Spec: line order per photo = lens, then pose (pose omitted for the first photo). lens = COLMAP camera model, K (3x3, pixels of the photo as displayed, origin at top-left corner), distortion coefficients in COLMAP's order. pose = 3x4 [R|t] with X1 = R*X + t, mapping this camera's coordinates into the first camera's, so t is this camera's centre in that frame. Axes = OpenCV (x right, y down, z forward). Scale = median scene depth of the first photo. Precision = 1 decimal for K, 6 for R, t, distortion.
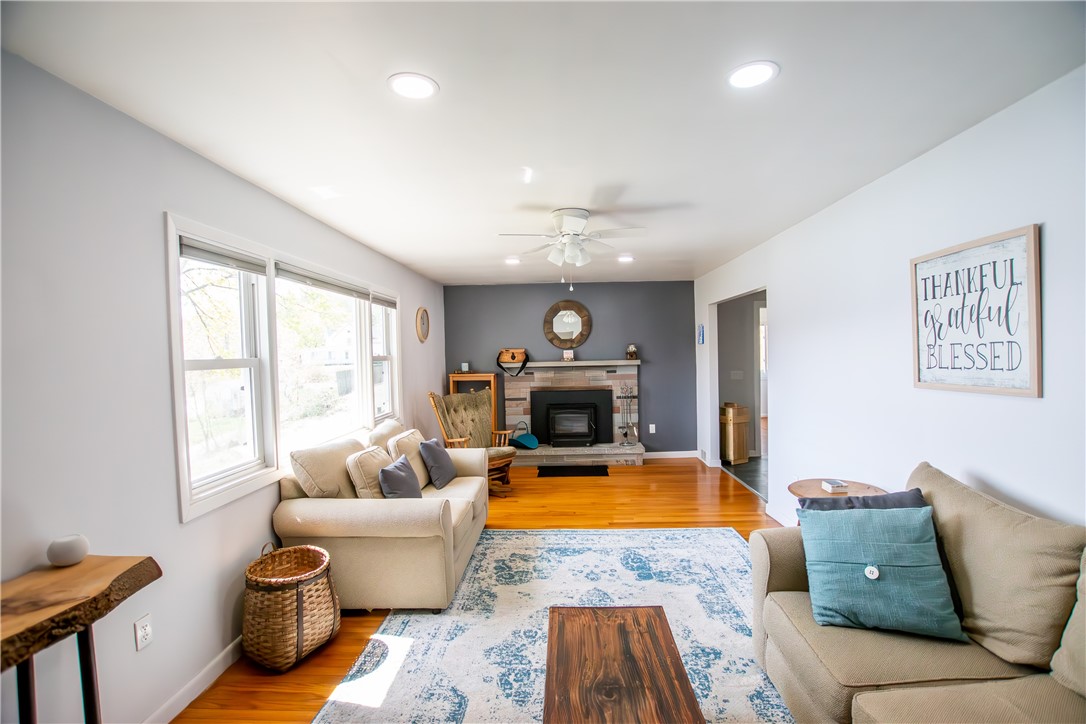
lens RADIAL K [[477.0, 0, 553.7], [0, 477.0, 368.4], [0, 0, 1]] dist [-0.032177, 0.004267]
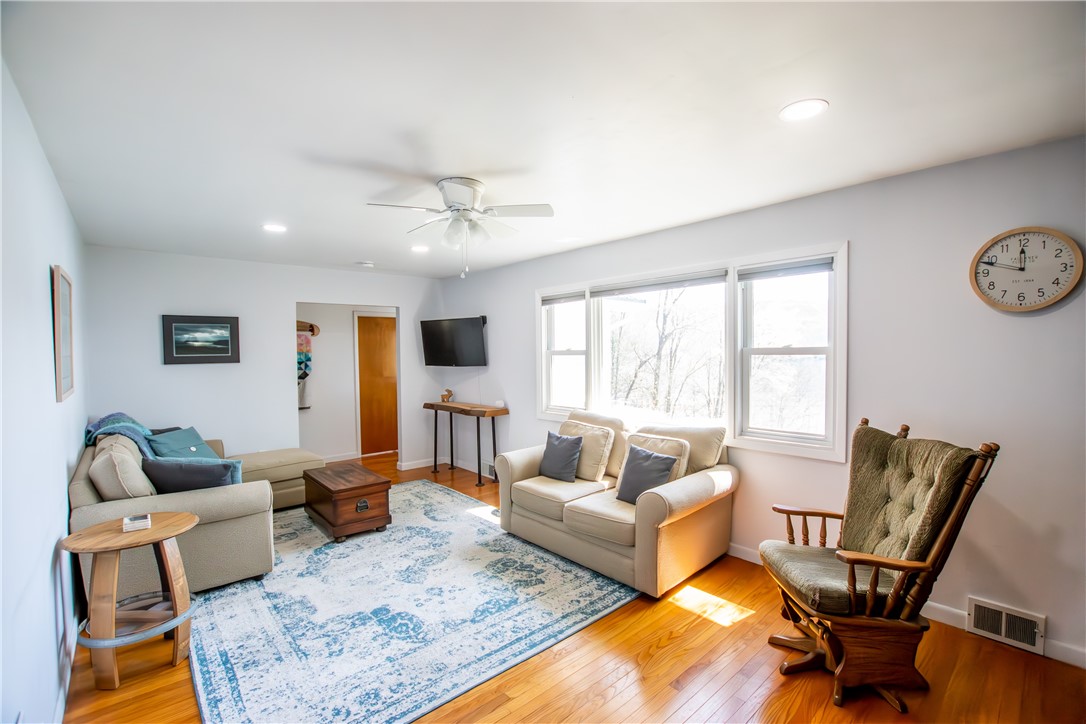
lens RADIAL K [[477.0, 0, 553.7], [0, 477.0, 368.4], [0, 0, 1]] dist [-0.032177, 0.004267]
pose [[-0.723601, 0.055087, -0.688017, 0.521073], [0.004438, 0.997161, 0.075172, -0.069954], [0.690205, 0.051341, -0.721791, 1.778333]]
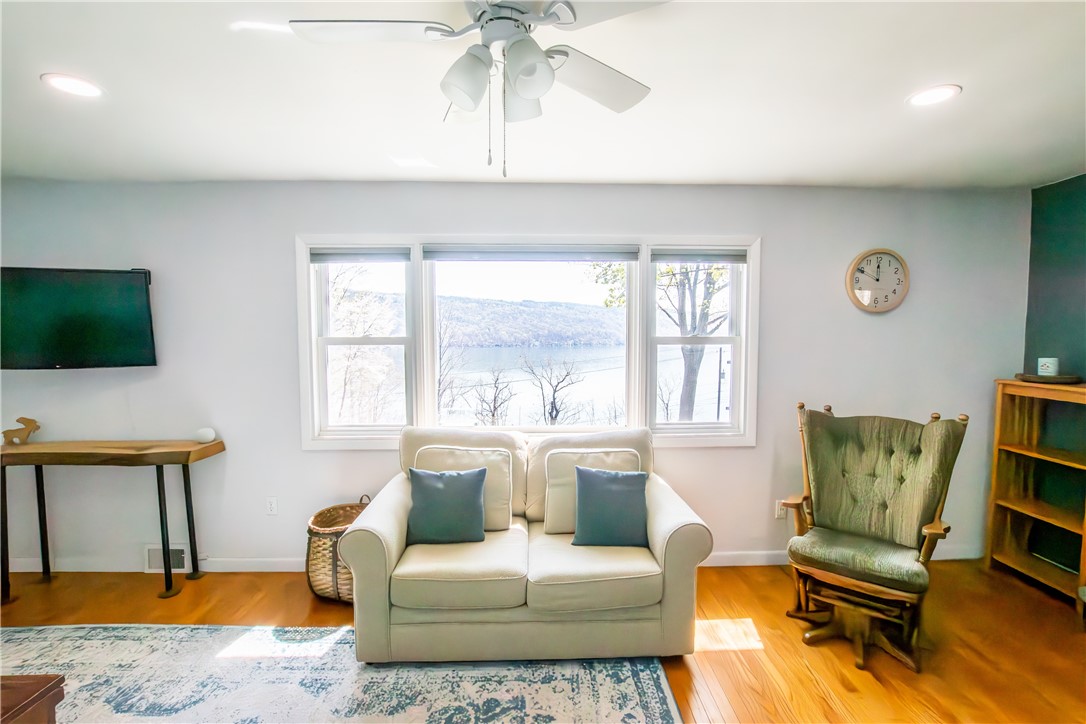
lens RADIAL K [[487.1, 0, 553.6], [0, 487.1, 369.4], [0, 0, 1]] dist [-0.029071, 0.000880]
pose [[0.056314, 0.085920, -0.994709, 0.452991], [-0.033715, 0.995886, 0.084113, -0.044693], [0.997844, 0.028799, 0.058980, 1.056853]]
